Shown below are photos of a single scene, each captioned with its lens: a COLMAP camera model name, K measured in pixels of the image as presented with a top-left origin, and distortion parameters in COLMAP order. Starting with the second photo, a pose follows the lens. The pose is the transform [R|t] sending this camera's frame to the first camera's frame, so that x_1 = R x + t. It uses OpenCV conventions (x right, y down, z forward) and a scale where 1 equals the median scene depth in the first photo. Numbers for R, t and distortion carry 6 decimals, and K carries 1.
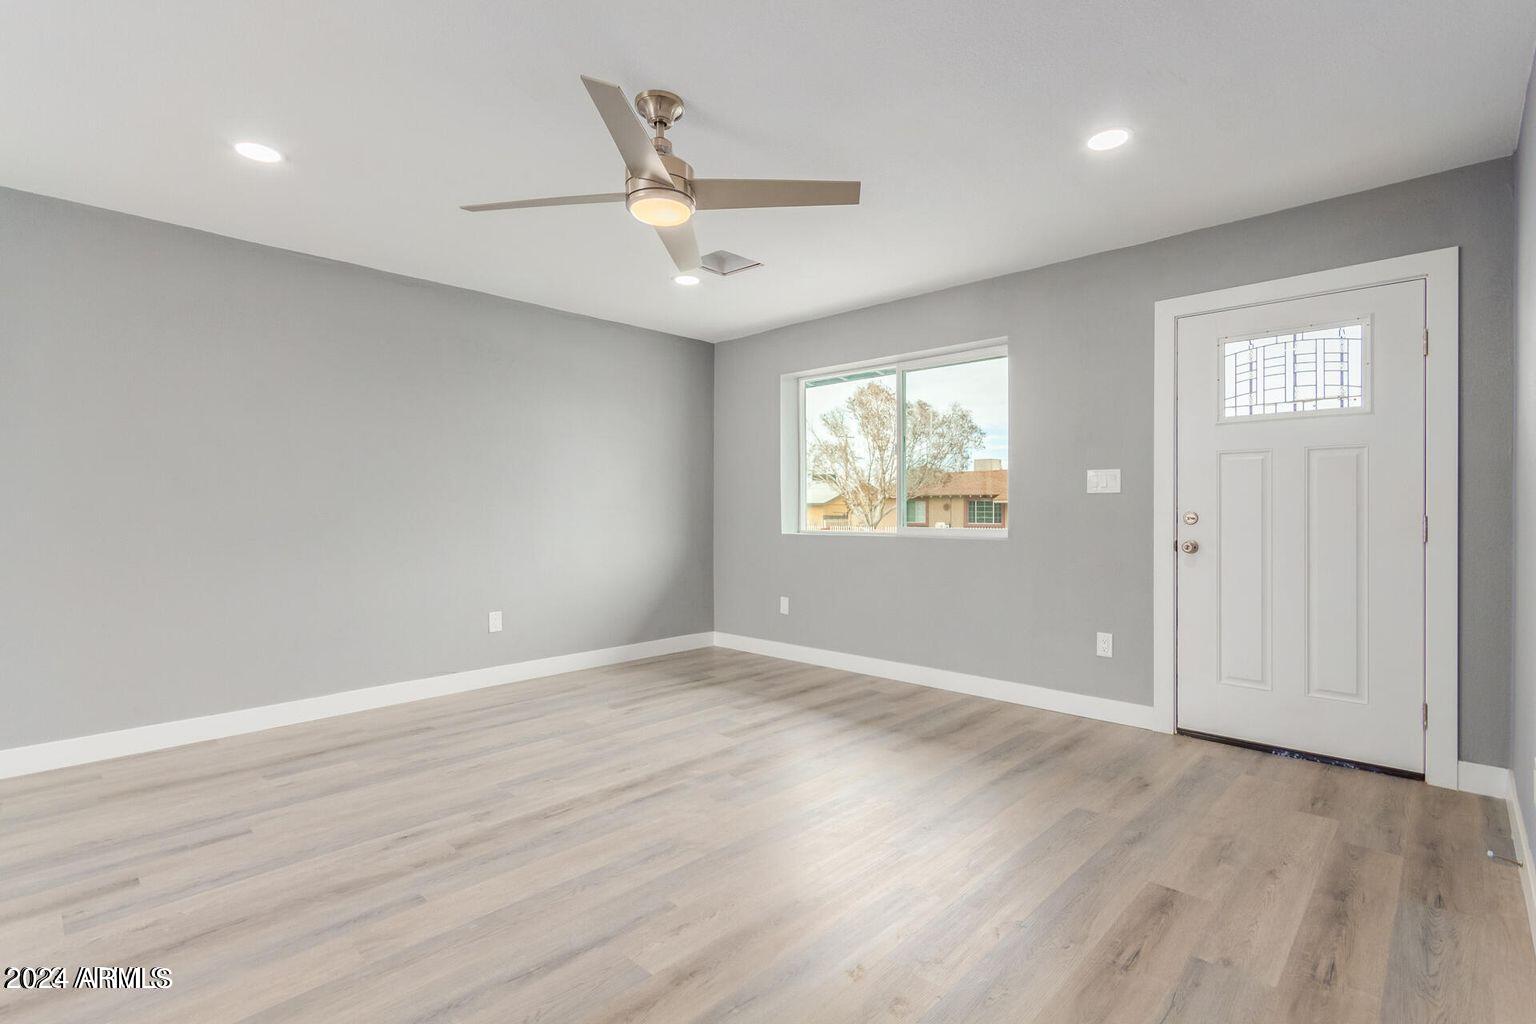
lens RADIAL K [[716.2, 0, 778.6], [0, 716.2, 512.7], [0, 0, 1]] dist [0.000081, 0.000272]
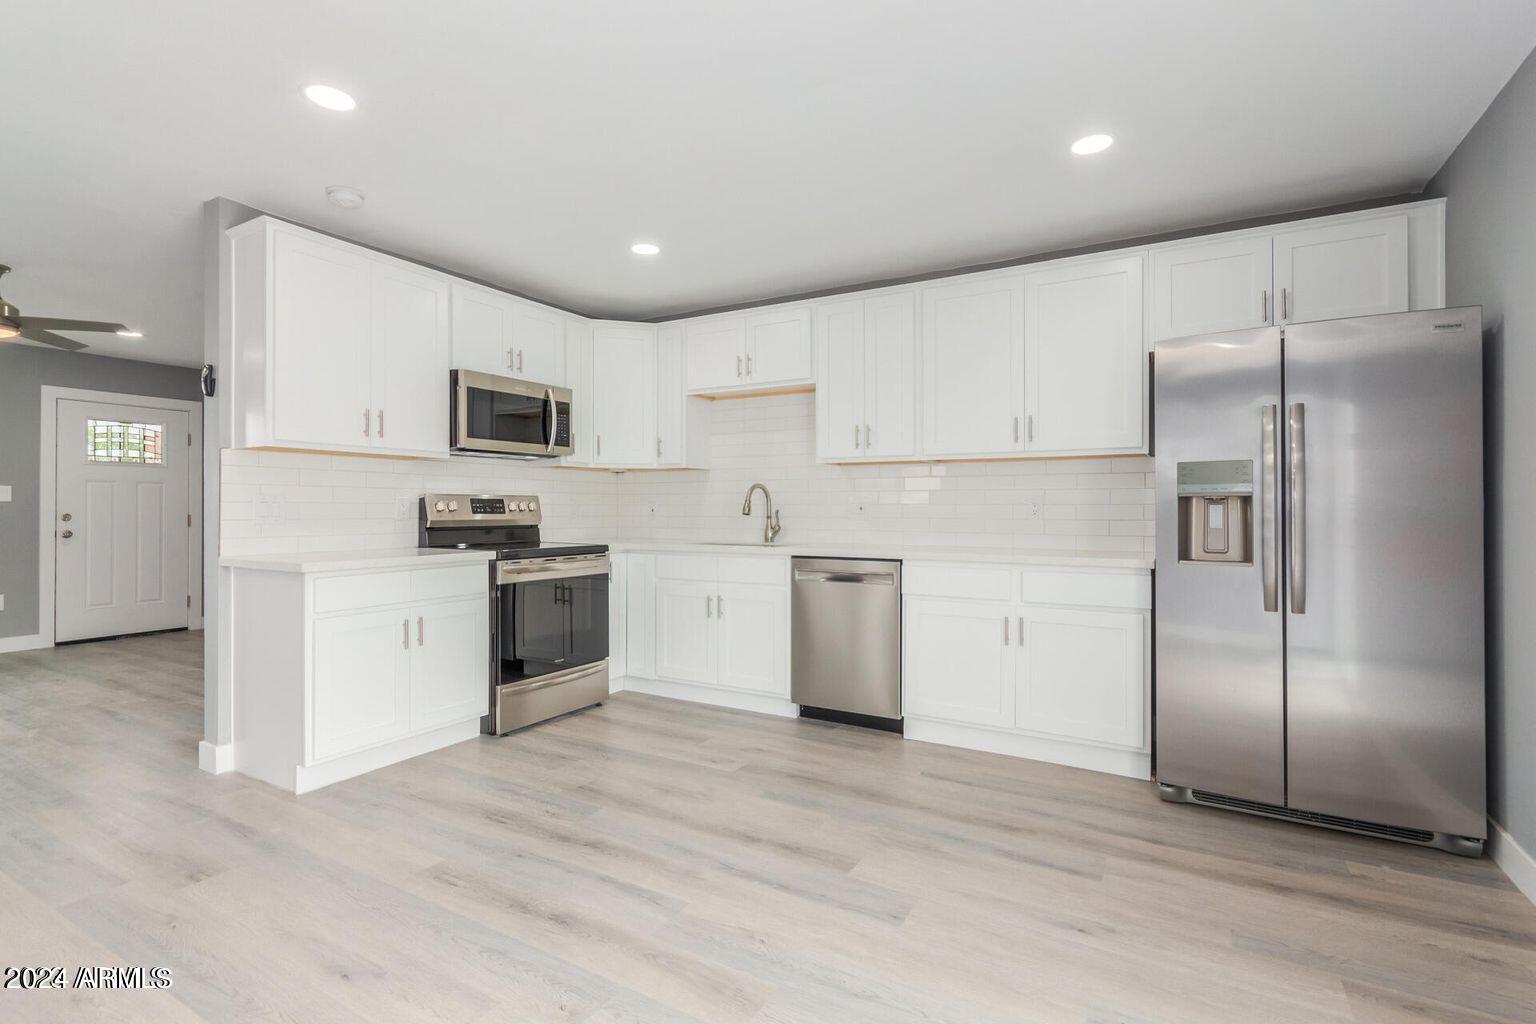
lens RADIAL K [[716.2, 0, 764.8], [0, 716.2, 509.8], [0, 0, 1]] dist [0.000081, 0.000272]
pose [[-0.232983, 0.005490, 0.972465, -1.587034], [0.006445, 0.999971, -0.004101, 0.007896], [-0.972460, 0.005312, -0.233011, -0.243178]]
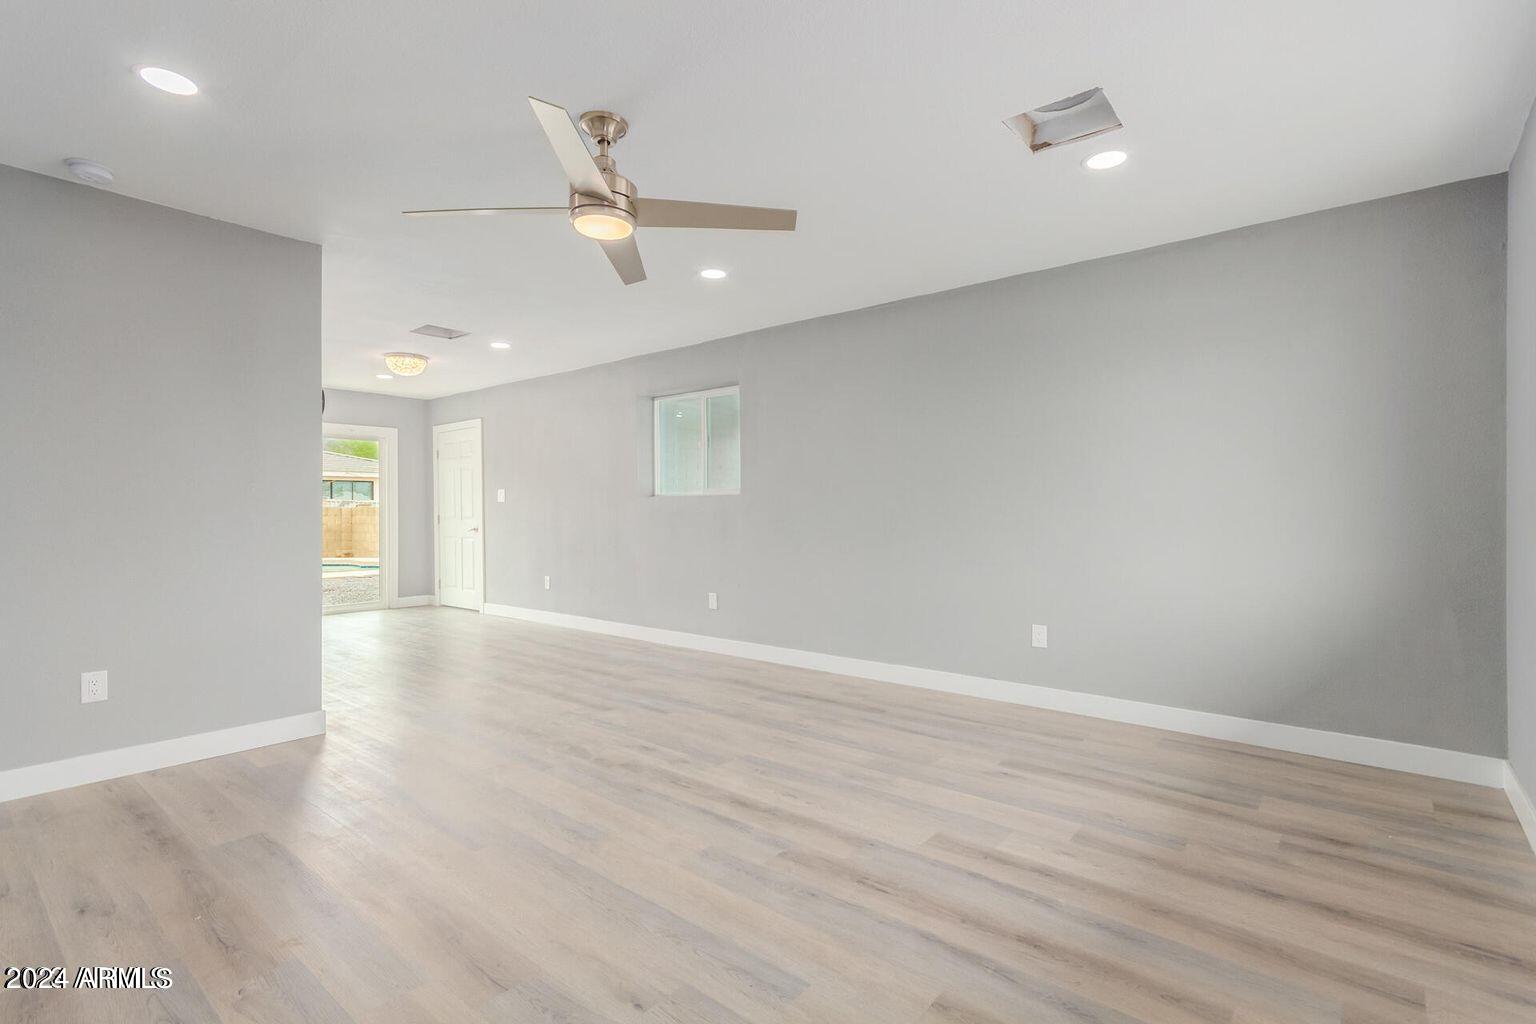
lens RADIAL K [[716.2, 0, 782.8], [0, 716.2, 508.9], [0, 0, 1]] dist [0.000081, 0.000272]
pose [[0.076965, 0.002987, -0.997029, 0.647723], [-0.004233, 0.999987, 0.002669, -0.007391], [0.997025, 0.004015, 0.076977, 0.862069]]
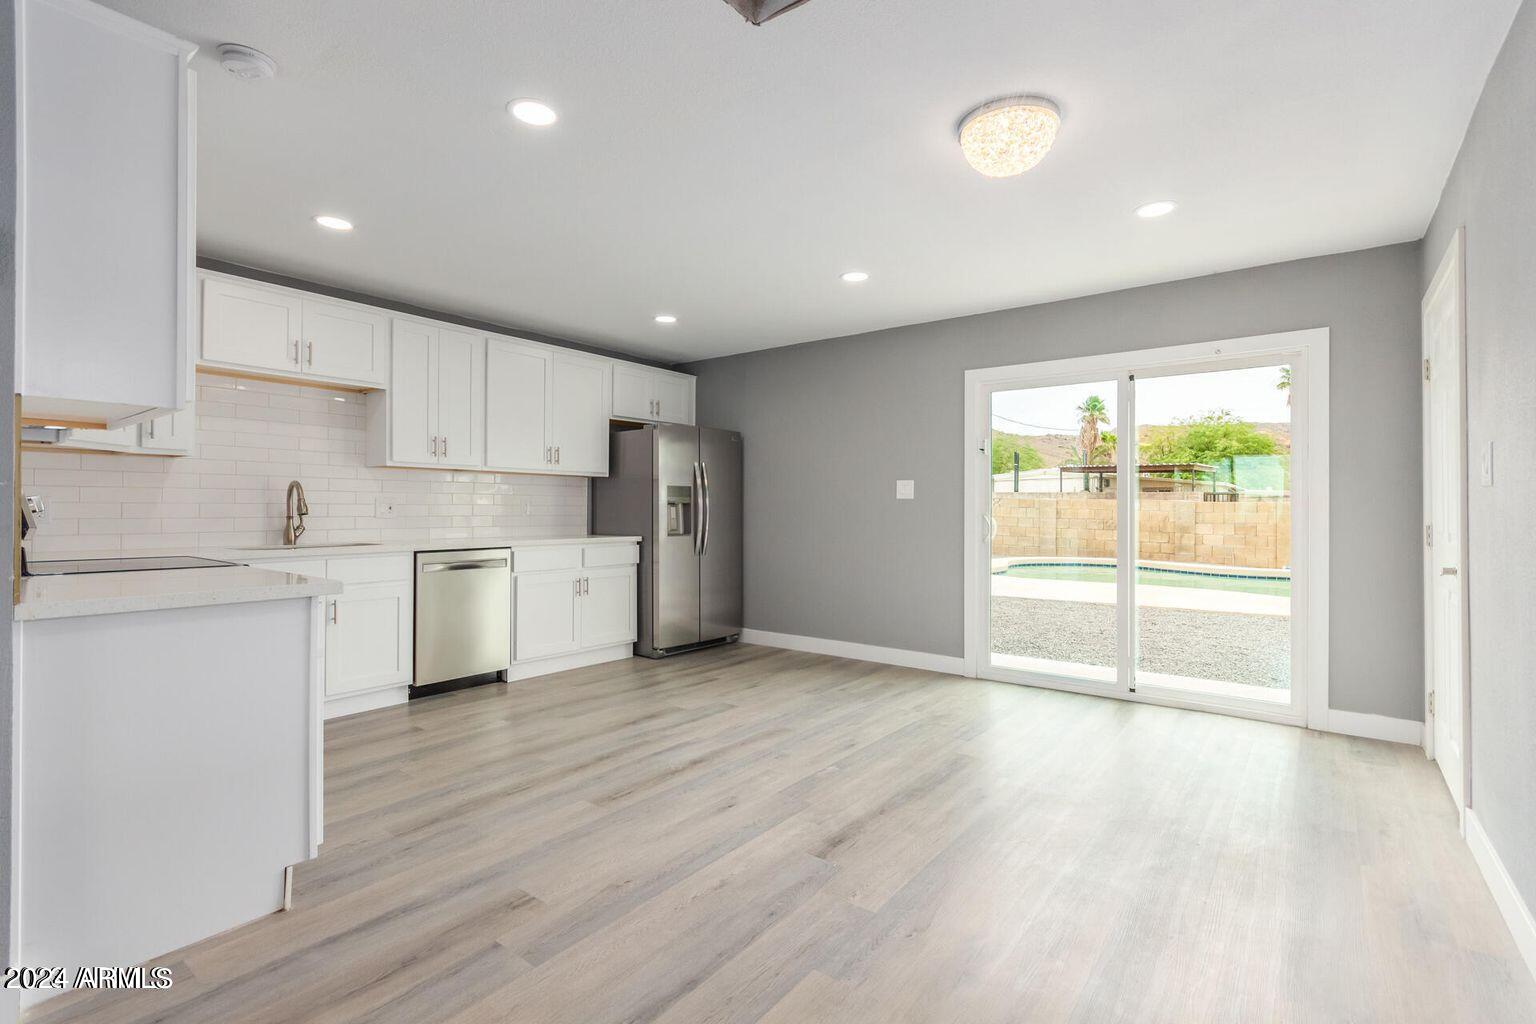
lens RADIAL K [[716.2, 0, 773.7], [0, 716.2, 505.5], [0, 0, 1]] dist [0.000081, 0.000272]
pose [[-0.994636, 0.002059, -0.103418, -0.951525], [0.001775, 0.999994, 0.002829, -0.006340], [0.103423, 0.002631, -0.994634, 0.792652]]
